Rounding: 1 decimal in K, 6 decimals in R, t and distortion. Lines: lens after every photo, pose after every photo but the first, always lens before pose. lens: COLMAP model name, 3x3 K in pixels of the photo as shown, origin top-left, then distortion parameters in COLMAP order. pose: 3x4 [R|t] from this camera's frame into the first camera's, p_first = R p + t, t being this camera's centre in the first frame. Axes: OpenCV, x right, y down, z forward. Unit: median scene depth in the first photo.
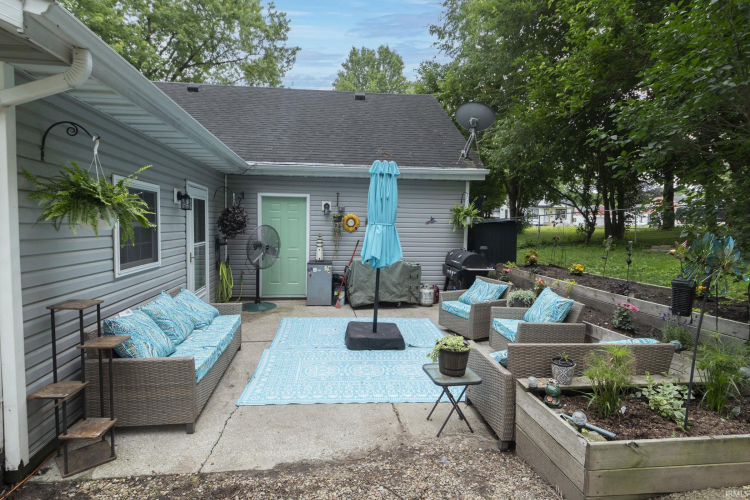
lens RADIAL K [[380.4, 0, 369.1], [0, 380.4, 245.6], [0, 0, 1]] dist [-0.001455, -0.001353]
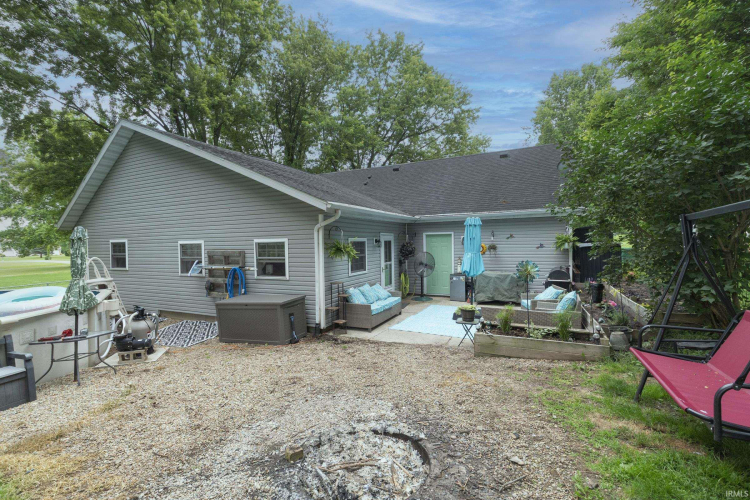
lens RADIAL K [[341.9, 0, 363.4], [0, 341.9, 250.2], [0, 0, 1]] dist [0.003842, 0.000508]
pose [[0.827539, -0.018937, -0.561089, 0.508801], [-0.001315, 0.999363, -0.035668, -0.007376], [0.561407, 0.030254, 0.826987, -0.622738]]
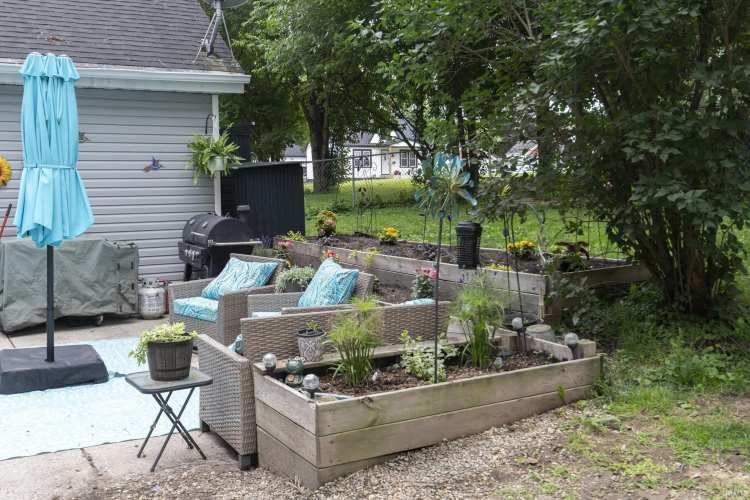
lens RADIAL K [[766.2, 0, 373.7], [0, 766.2, 246.8], [0, 0, 1]] dist [-0.007420, 0.000000]
pose [[0.916945, -0.060528, 0.394397, 0.017325], [0.050587, 0.998086, 0.035564, 0.044347], [-0.395795, -0.012659, 0.918252, -0.225483]]
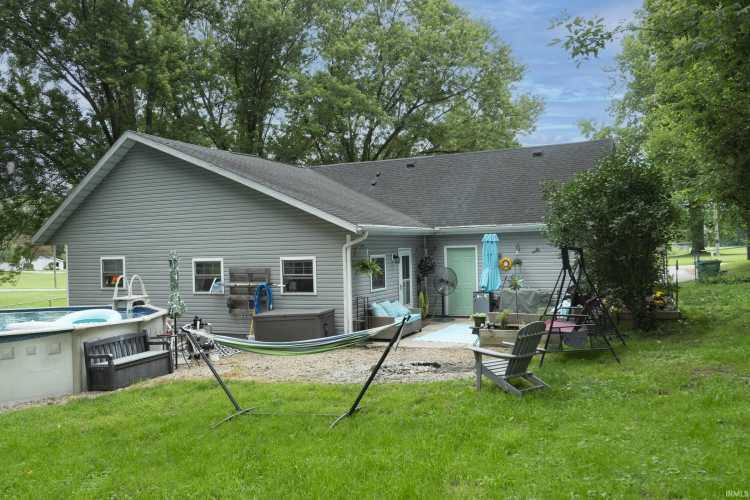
lens RADIAL K [[628.9, 0, 367.5], [0, 628.9, 250.6], [0, 0, 1]] dist [-0.009975, 0.014286]
pose [[0.849194, -0.035733, -0.526870, 1.128473], [0.006882, 0.998372, -0.056619, 0.027942], [0.528036, 0.044454, 0.848058, -1.893360]]
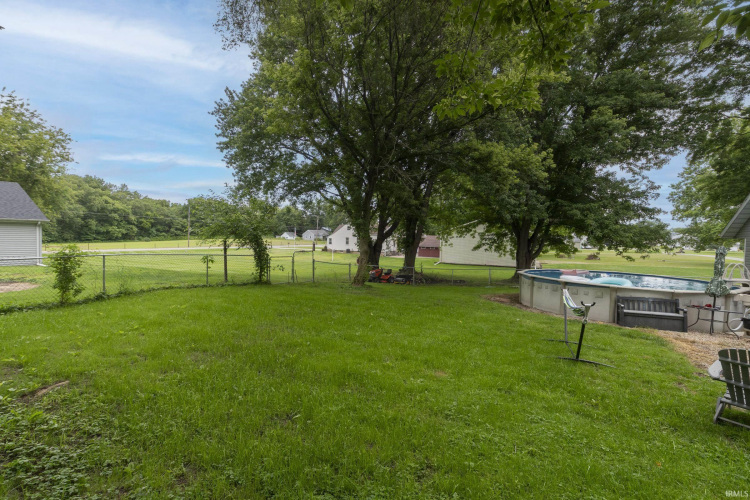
lens RADIAL K [[326.8, 0, 368.5], [0, 326.8, 248.7], [0, 0, 1]] dist [-0.005362, -0.000884]
pose [[-0.566809, 0.004001, -0.823839, 1.590232], [-0.073849, 0.995716, 0.055644, -0.058917], [0.820532, 0.092379, -0.564086, -0.794440]]
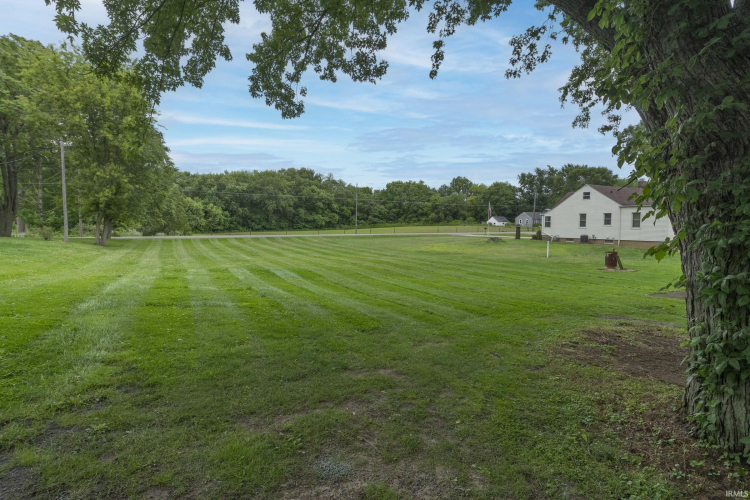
lens RADIAL K [[355.0, 0, 372.3], [0, 355.0, 249.4], [0, 0, 1]] dist [-0.000890, -0.000043]
pose [[-0.935080, 0.007862, -0.354348, -1.547863], [-0.036670, 0.992243, 0.118781, 0.264685], [0.352534, 0.124064, -0.927539, -3.181744]]
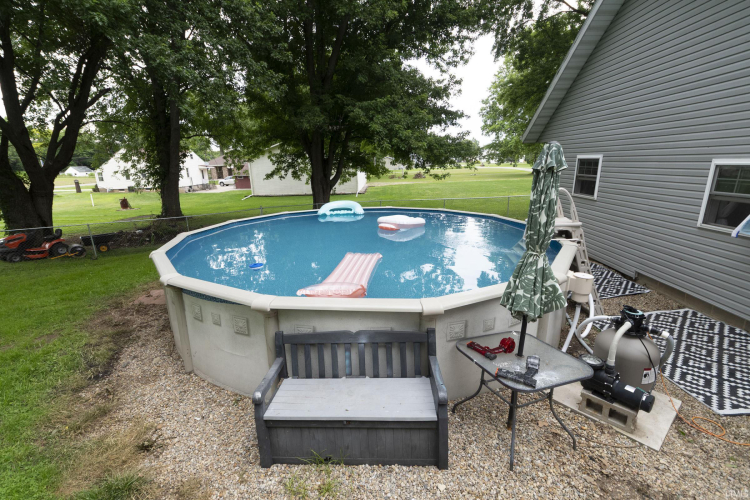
lens RADIAL K [[326.8, 0, 370.5], [0, 326.8, 250.0], [0, 0, 1]] dist [-0.005362, -0.000884]
pose [[-0.173982, 0.248158, -0.952968, -0.248106], [-0.027598, 0.966118, 0.256621, -0.077861], [0.984362, 0.070948, -0.161239, -0.421811]]
